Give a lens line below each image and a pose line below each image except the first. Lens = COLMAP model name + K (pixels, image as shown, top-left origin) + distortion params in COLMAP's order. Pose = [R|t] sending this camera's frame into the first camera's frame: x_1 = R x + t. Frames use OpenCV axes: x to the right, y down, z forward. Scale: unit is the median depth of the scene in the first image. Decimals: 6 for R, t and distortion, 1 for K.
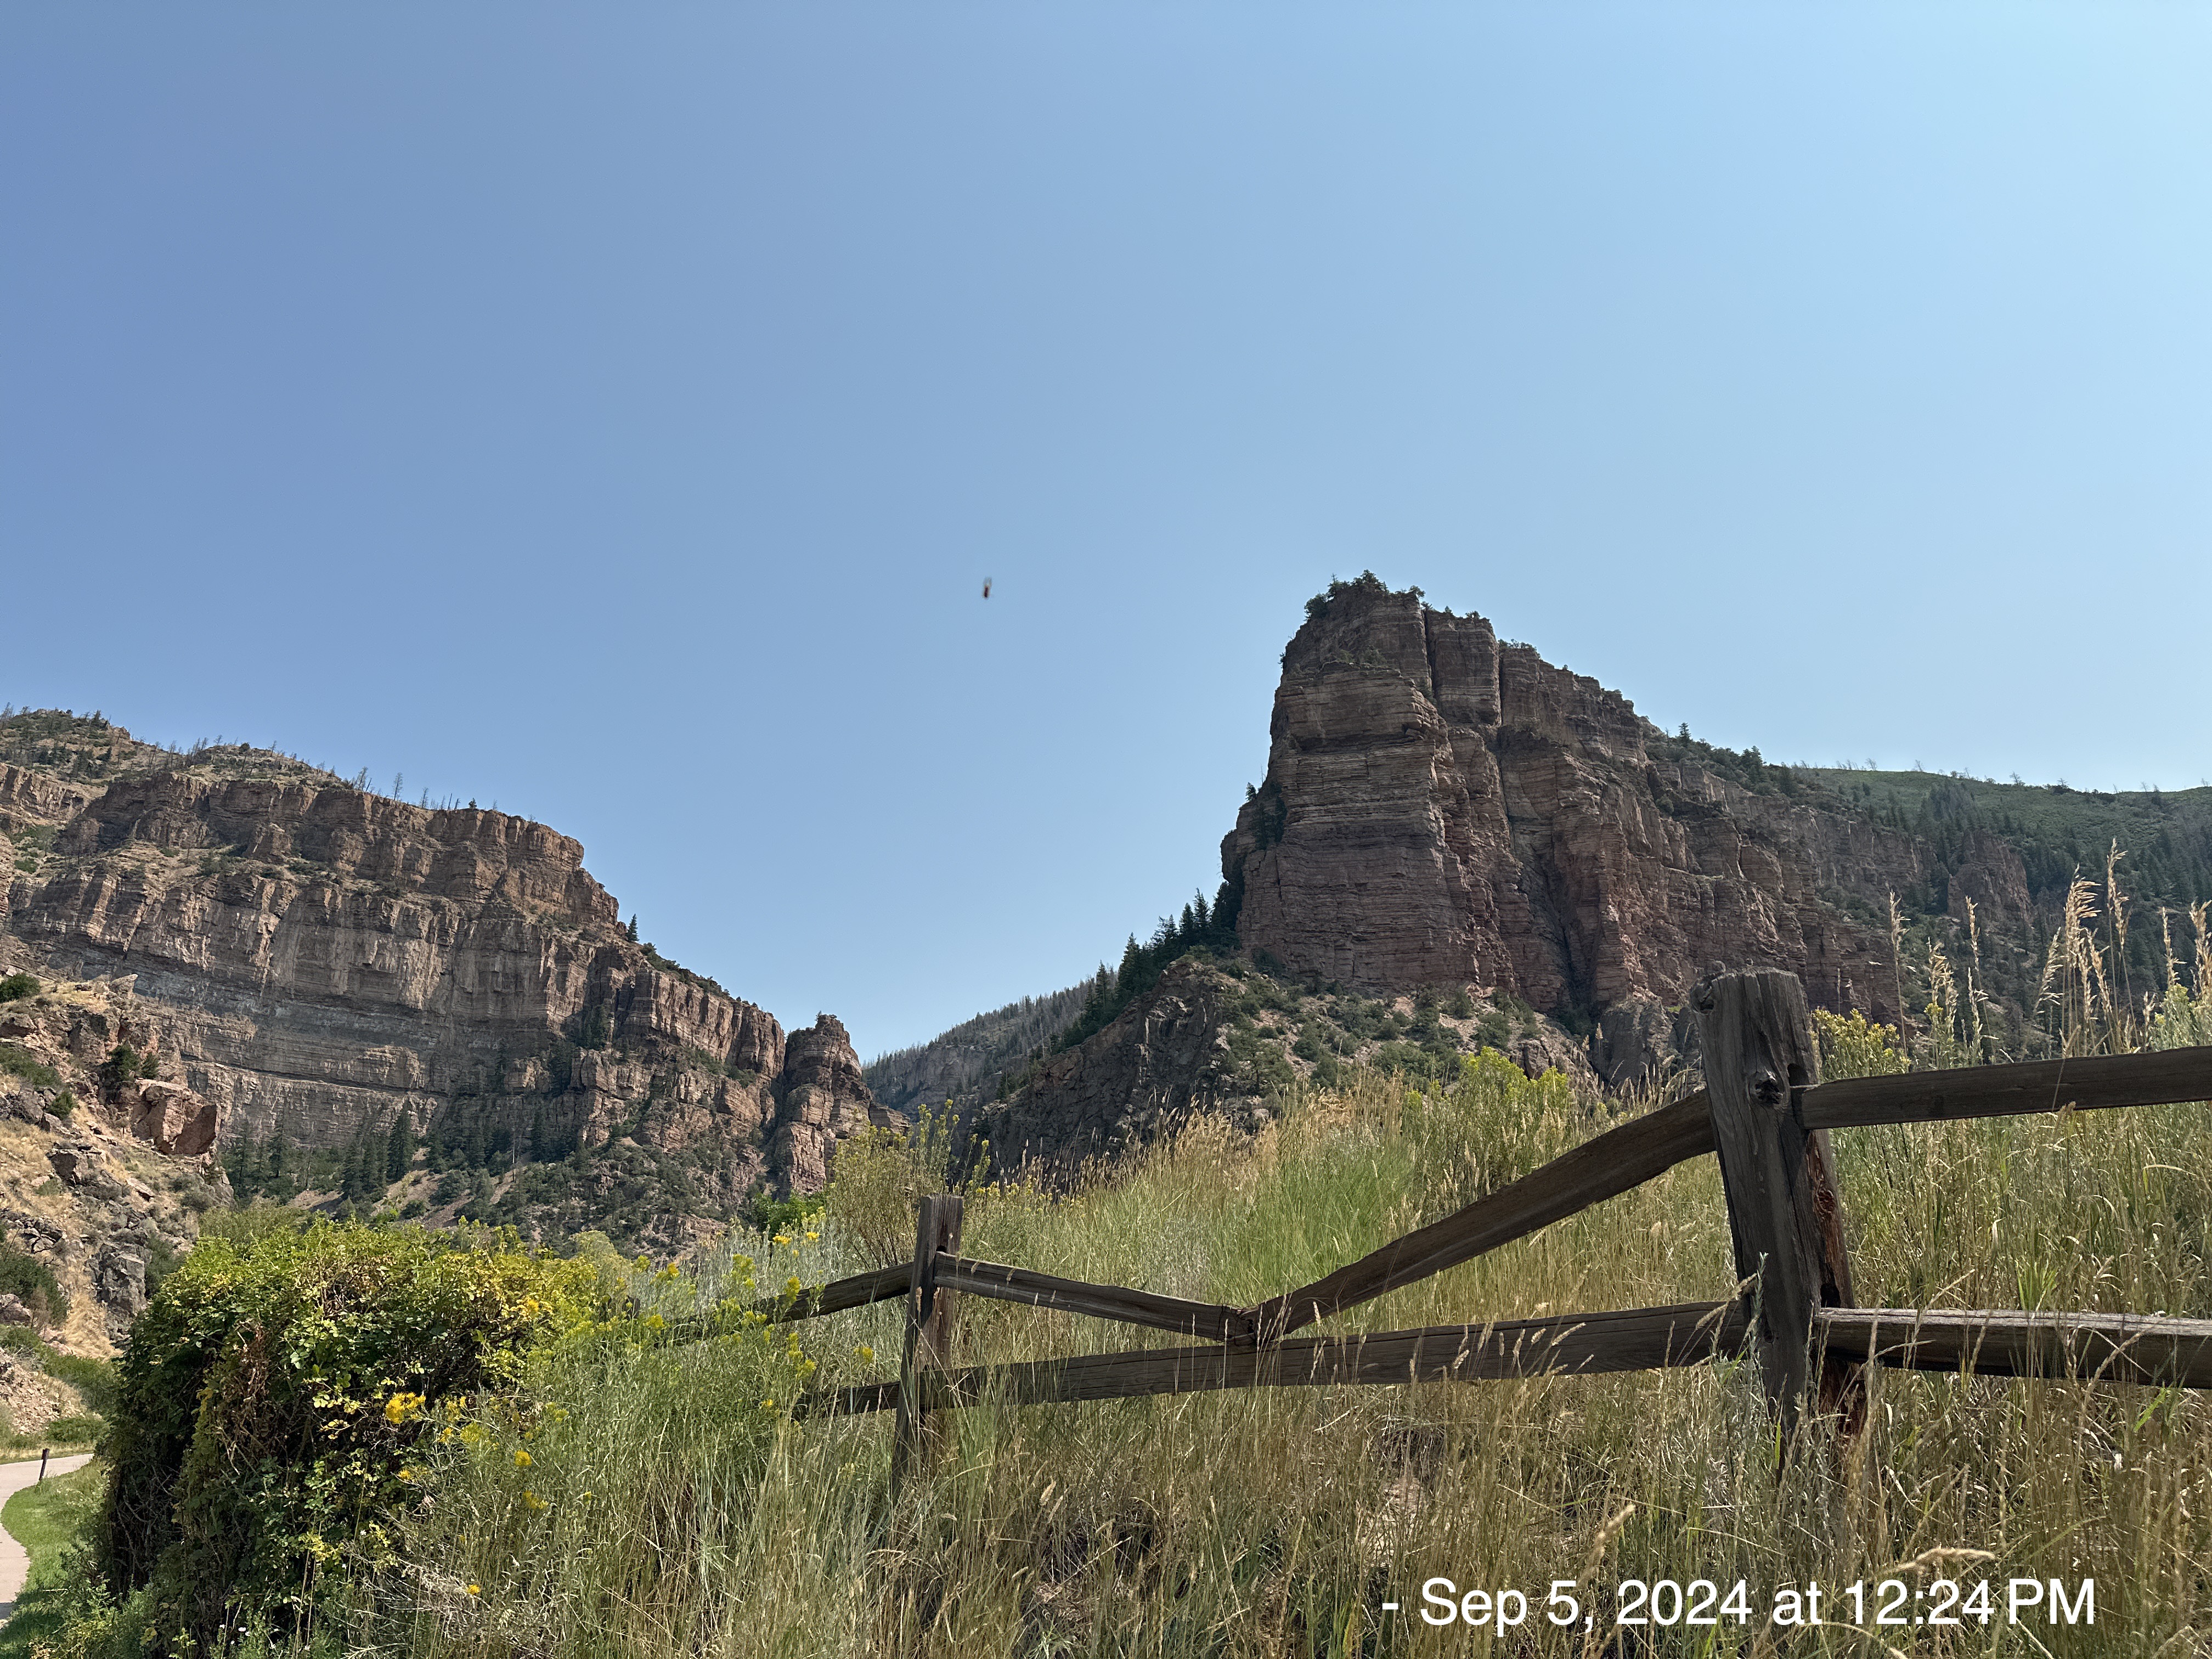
lens RADIAL K [[1520.4, 0, 1126.4], [0, 1520.4, 816.1], [0, 0, 1]] dist [0.006932, -0.024882]
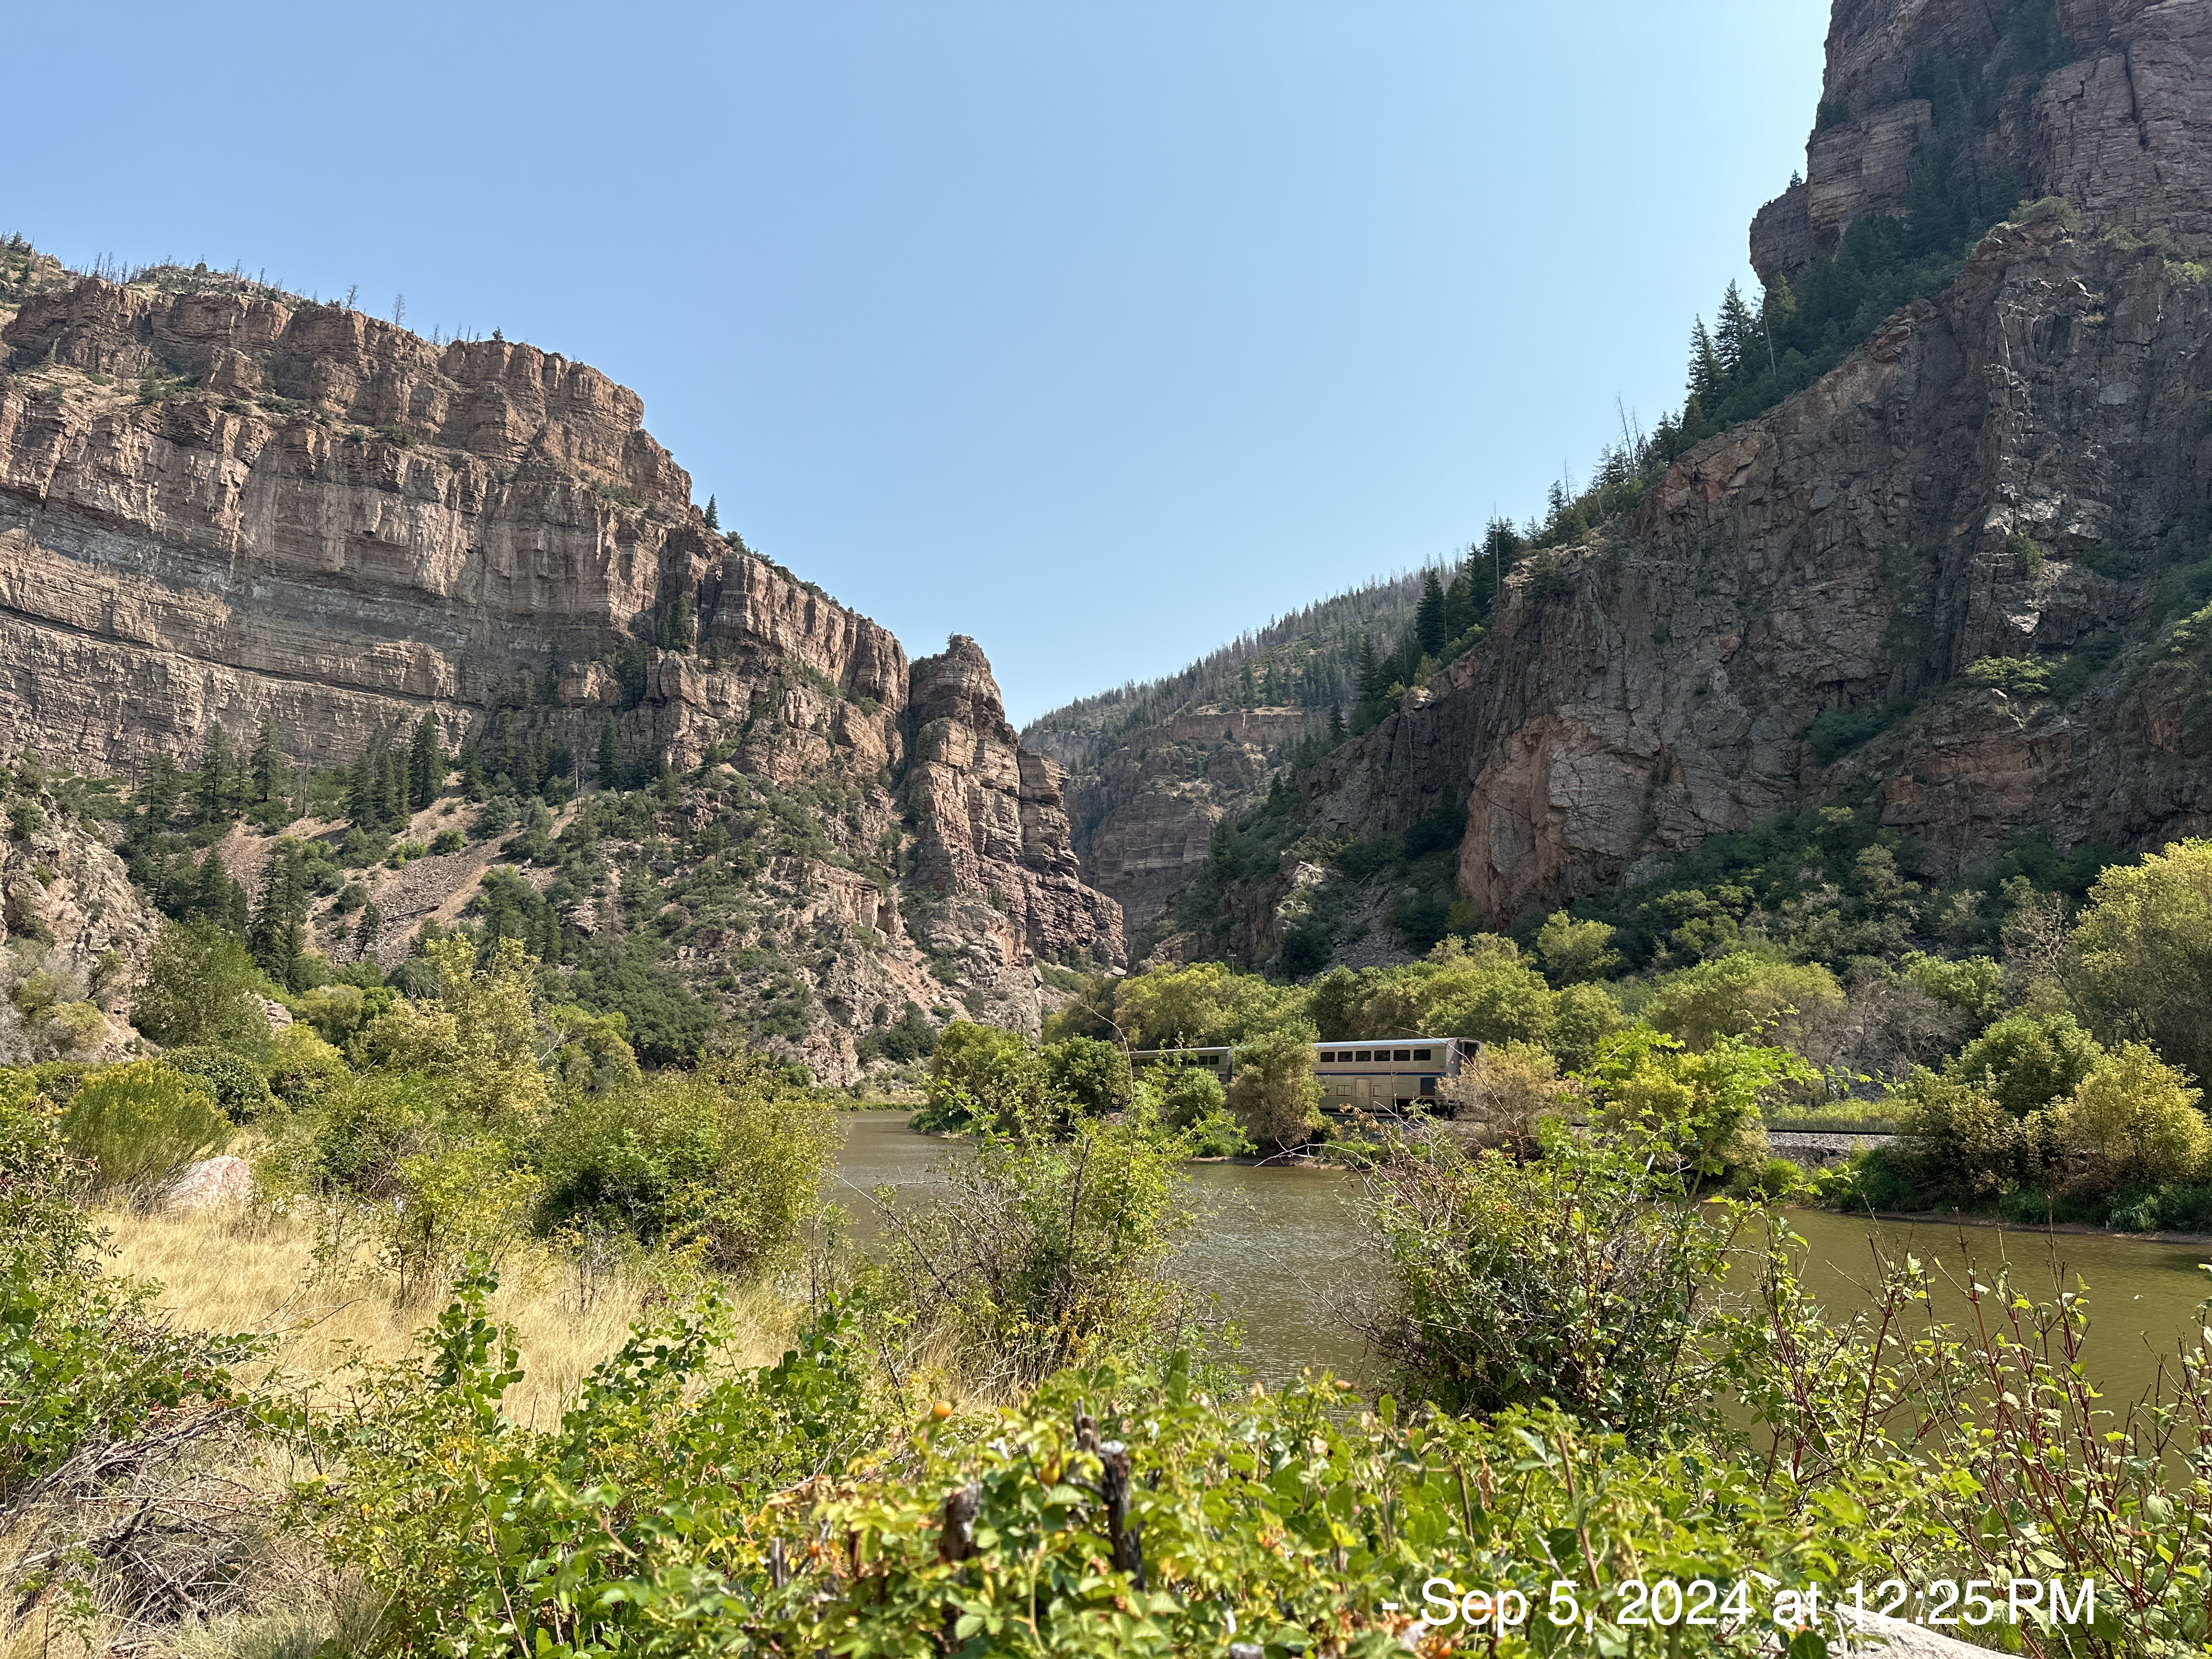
lens RADIAL K [[1520.4, 0, 1095.8], [0, 1520.4, 841.8], [0, 0, 1]] dist [0.006932, -0.024882]
pose [[0.998933, 0.025055, -0.038797, -0.109208], [-0.017286, 0.981830, 0.188974, 0.098117], [0.042826, -0.188102, 0.981215, 0.251895]]
